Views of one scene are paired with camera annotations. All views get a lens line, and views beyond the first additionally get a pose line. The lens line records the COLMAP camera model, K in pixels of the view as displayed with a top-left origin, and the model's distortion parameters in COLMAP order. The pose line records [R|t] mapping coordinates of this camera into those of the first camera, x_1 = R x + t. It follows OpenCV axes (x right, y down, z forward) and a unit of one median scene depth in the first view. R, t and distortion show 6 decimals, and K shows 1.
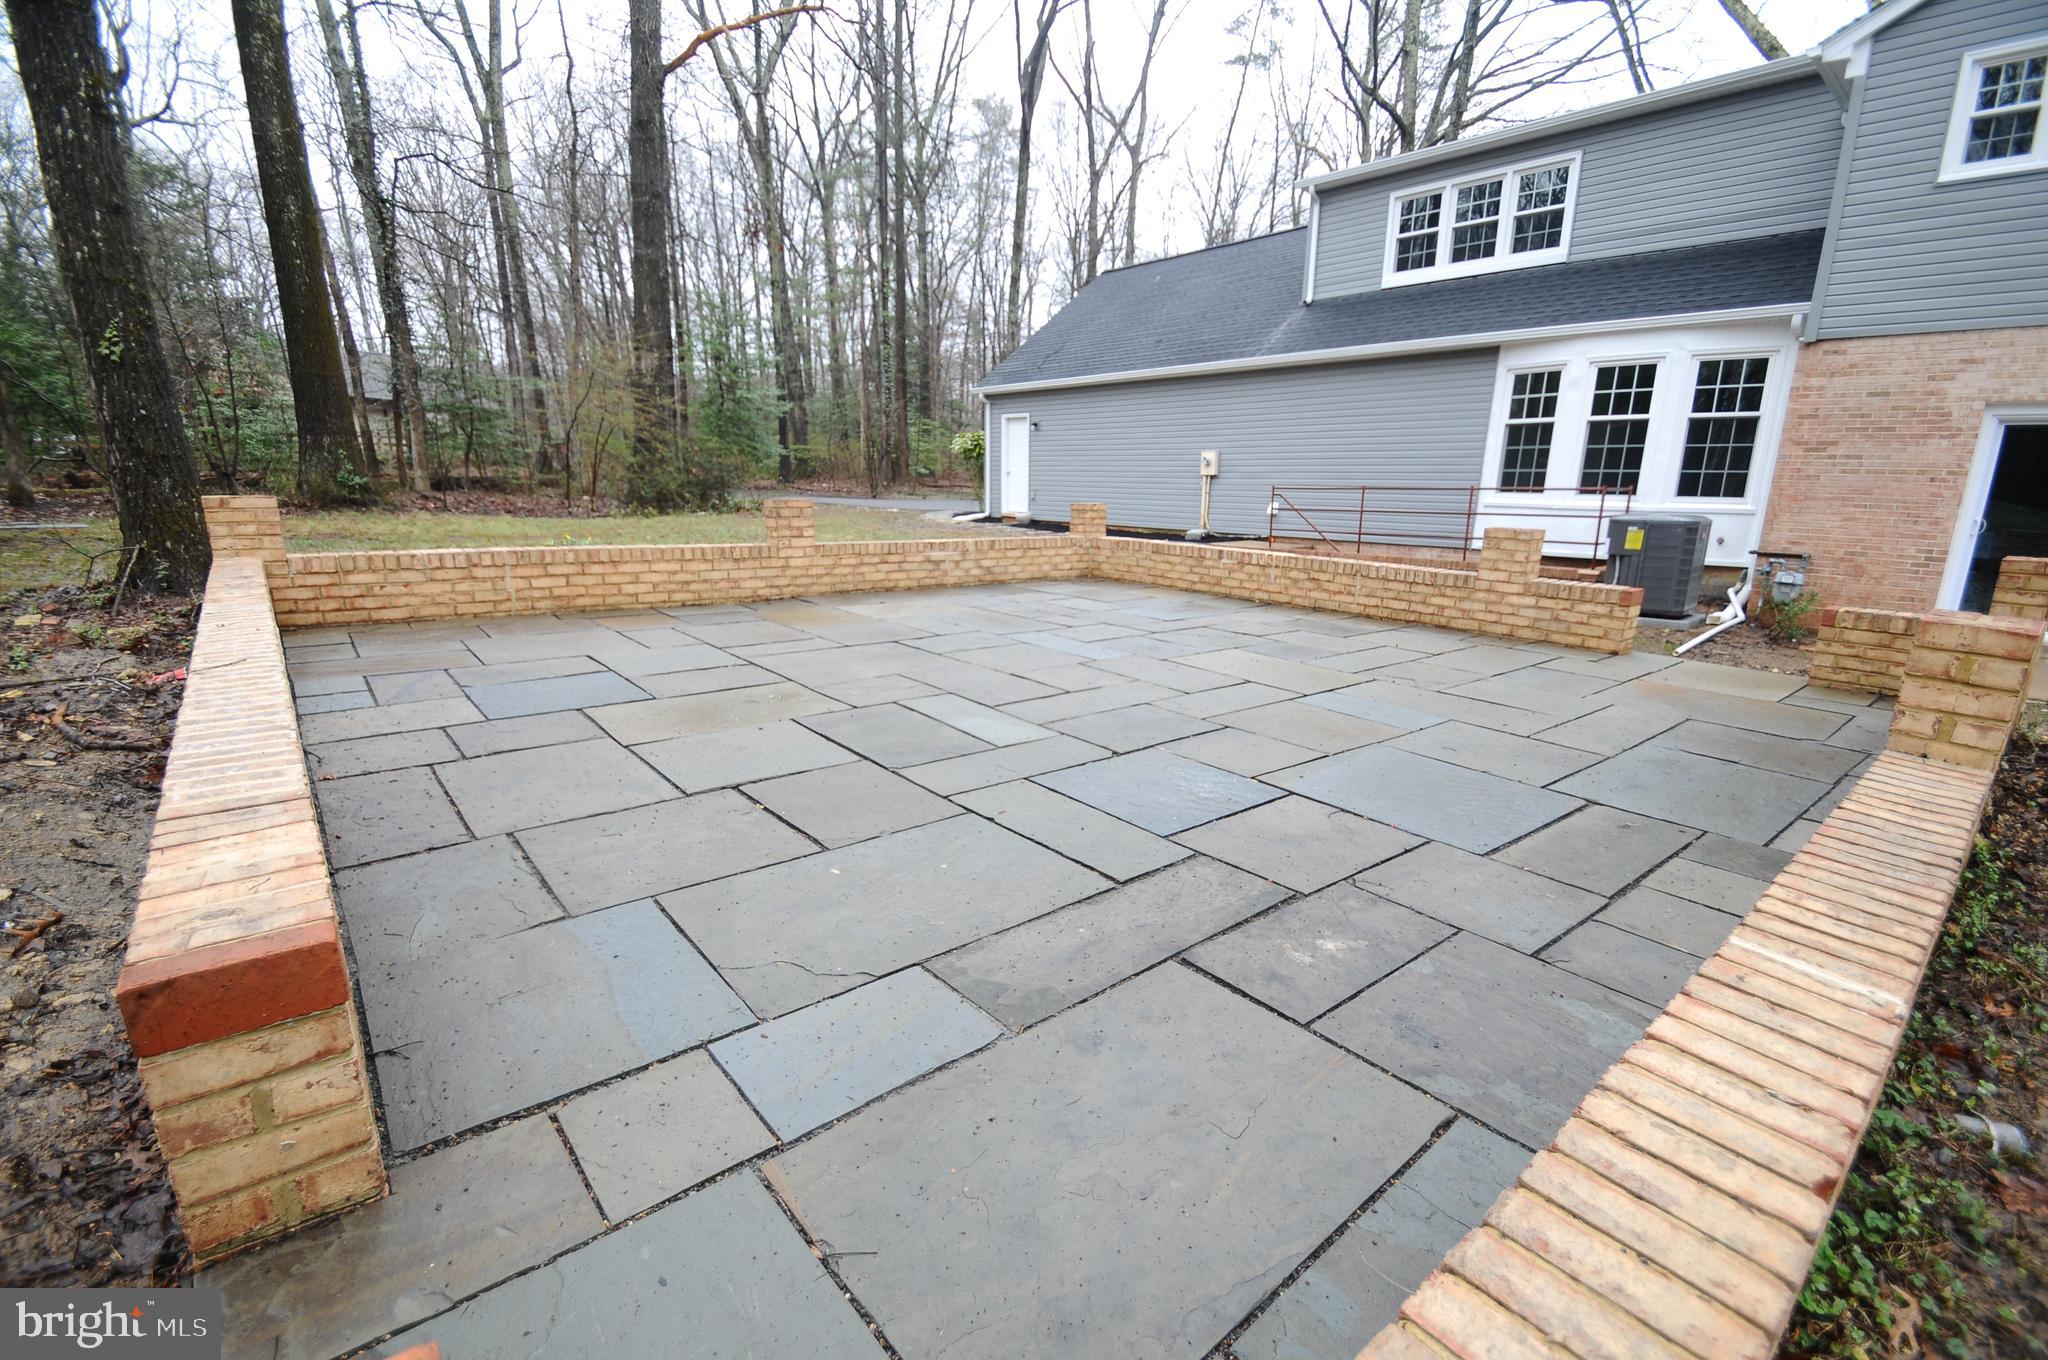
lens RADIAL K [[896.2, 0, 1018.2], [0, 896.2, 687.1], [0, 0, 1]] dist [0.011712, -0.015889]
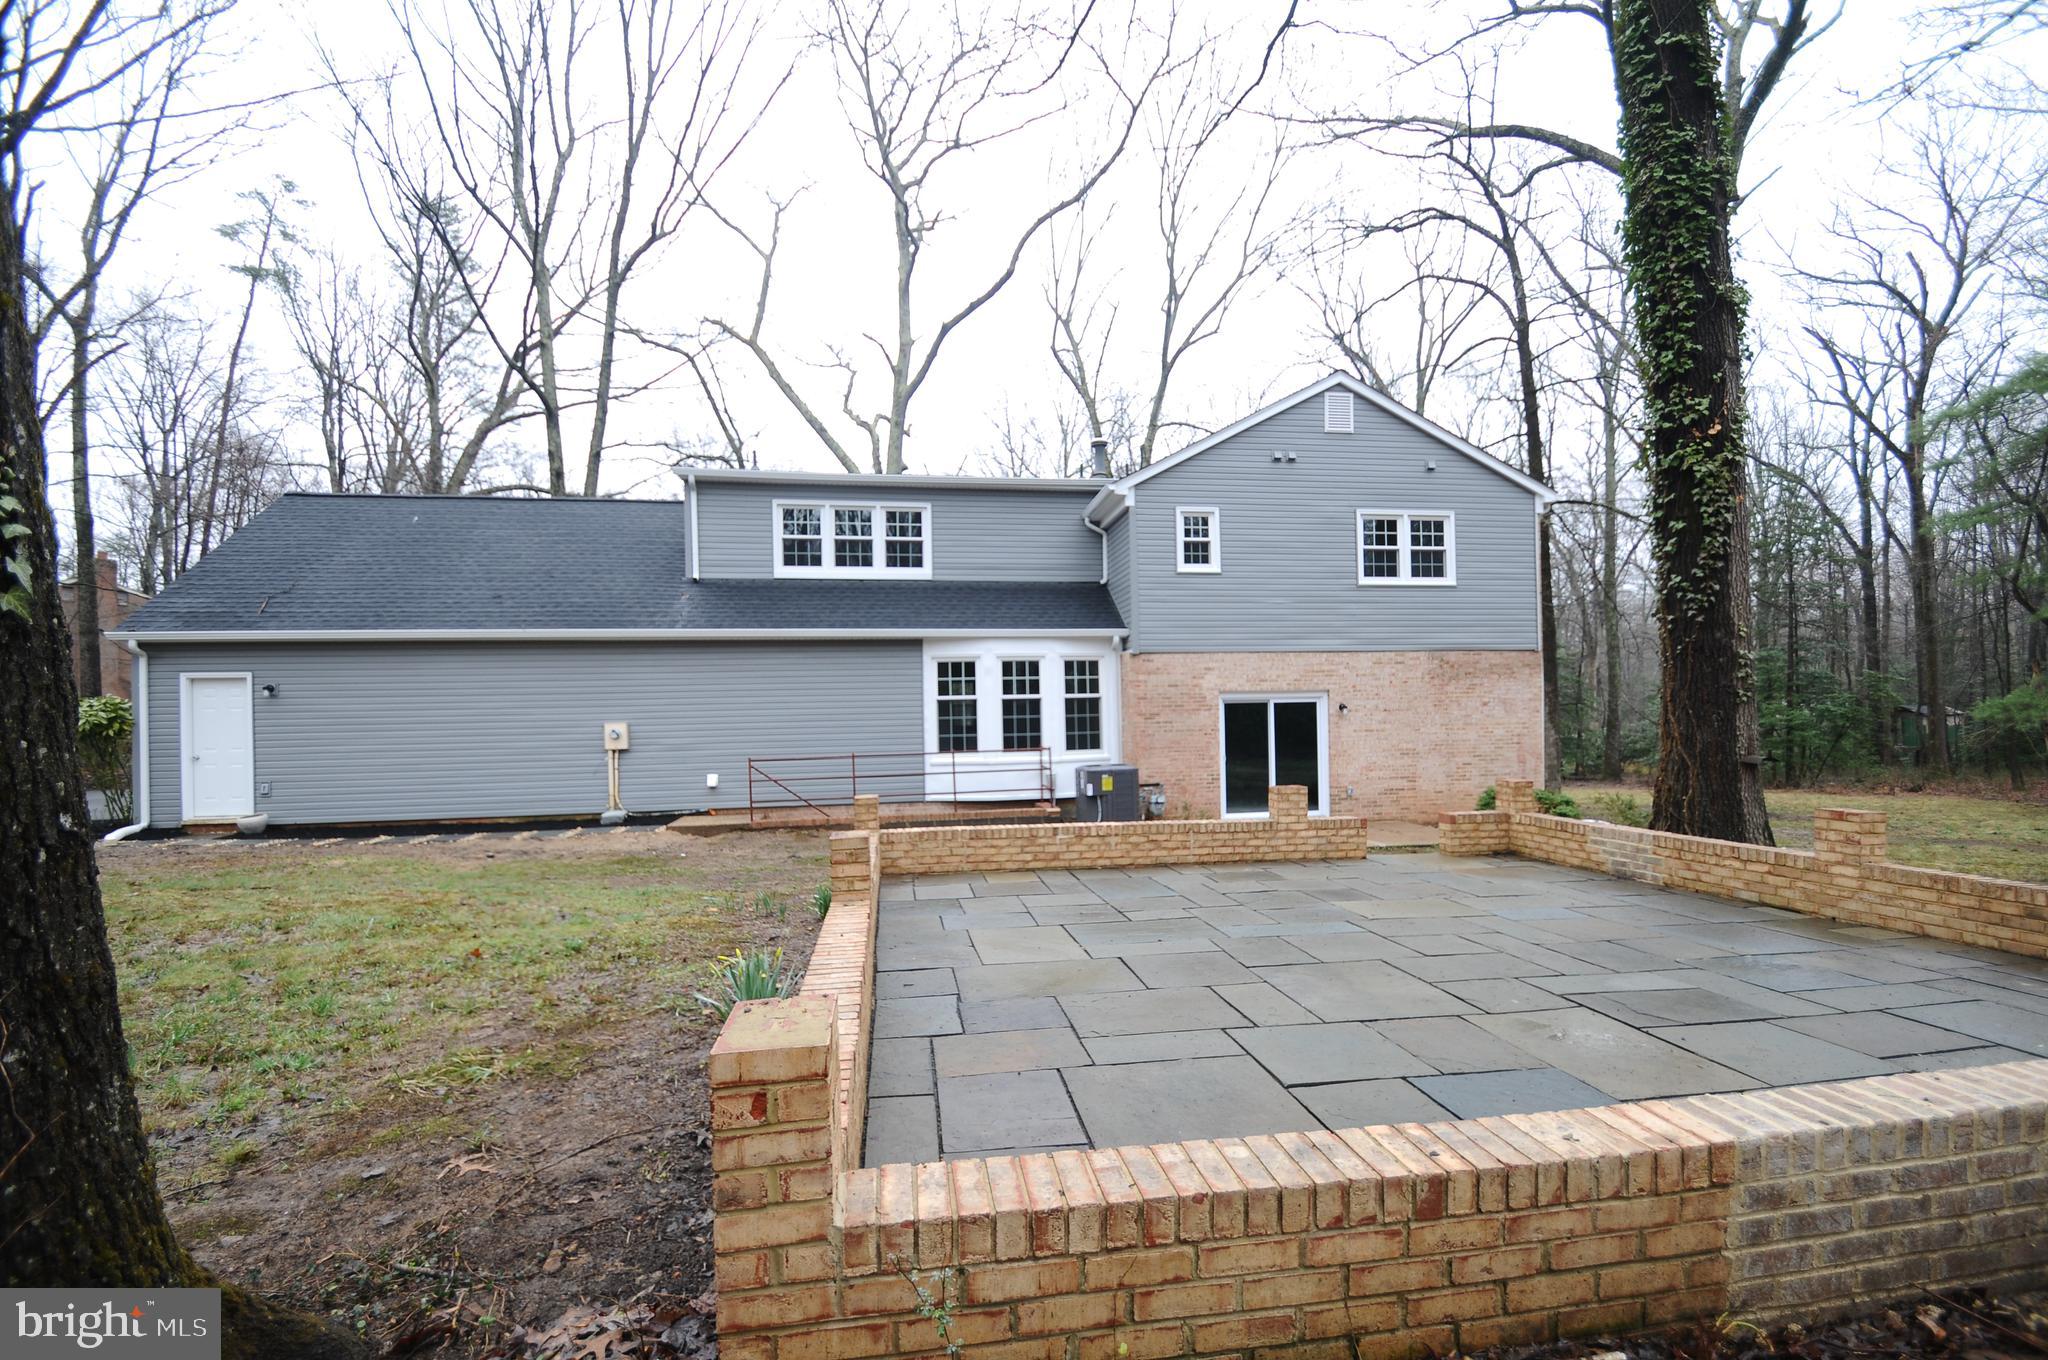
lens RADIAL K [[896.2, 0, 1018.2], [0, 896.2, 687.1], [0, 0, 1]] dist [0.011712, -0.015889]
pose [[0.508917, 0.006384, 0.860792, -0.509009], [0.224058, 0.964523, -0.139621, -0.122146], [-0.831144, 0.263923, 0.489432, 0.323600]]
